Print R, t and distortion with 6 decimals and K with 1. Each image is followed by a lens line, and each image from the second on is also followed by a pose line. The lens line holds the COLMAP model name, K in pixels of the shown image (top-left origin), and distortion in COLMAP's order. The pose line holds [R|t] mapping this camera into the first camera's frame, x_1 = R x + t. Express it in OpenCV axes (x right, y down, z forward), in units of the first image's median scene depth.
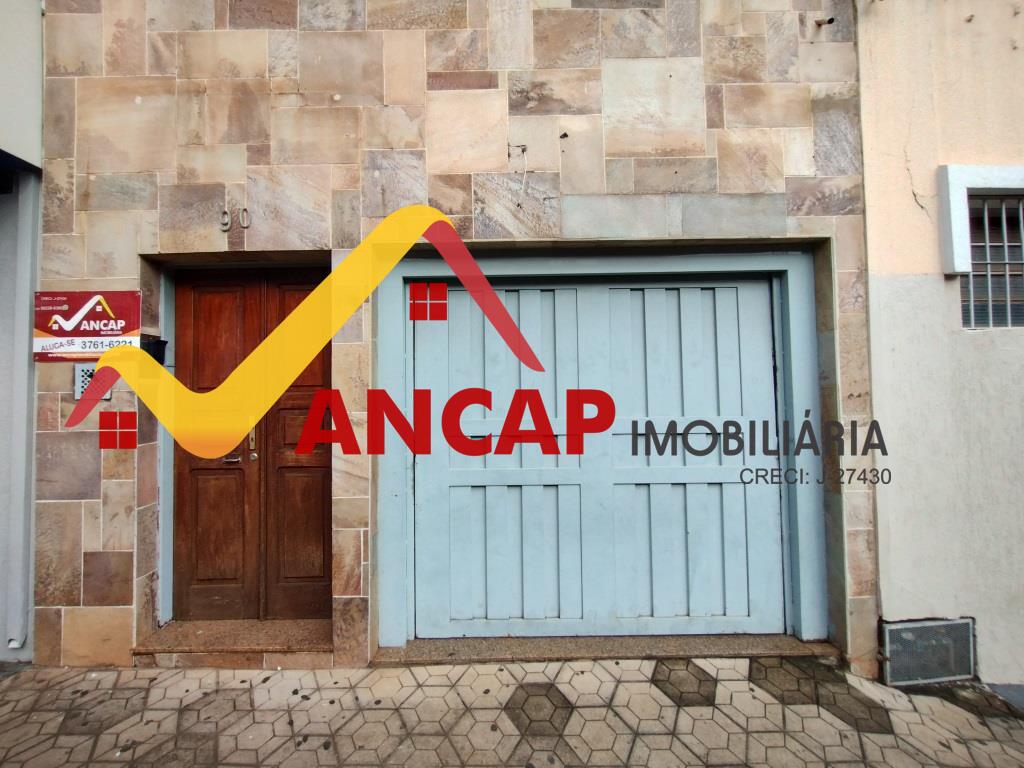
lens RADIAL K [[466.5, 0, 505.1], [0, 466.5, 375.0], [0, 0, 1]] dist [-0.003017, 0.000677]
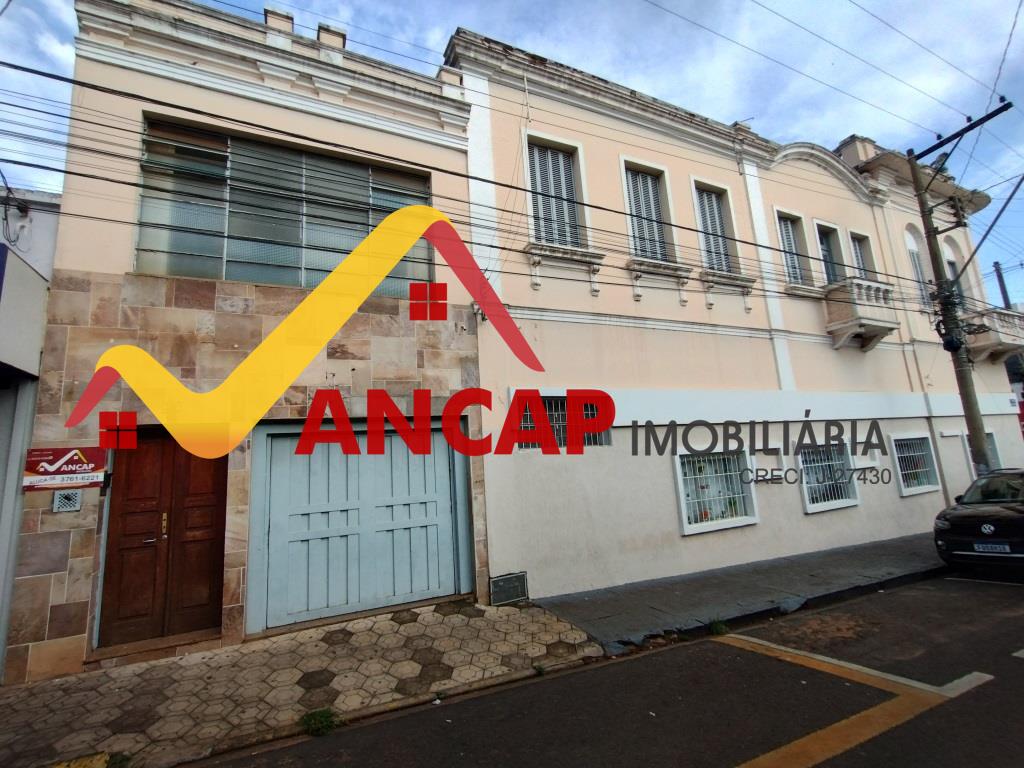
lens RADIAL K [[466.5, 0, 505.1], [0, 466.5, 375.0], [0, 0, 1]] dist [-0.003017, 0.000677]
pose [[0.906392, 0.033912, 0.421075, -0.152573], [0.035408, 0.987166, -0.155721, -0.118282], [-0.420951, 0.156053, 0.893559, -1.286403]]
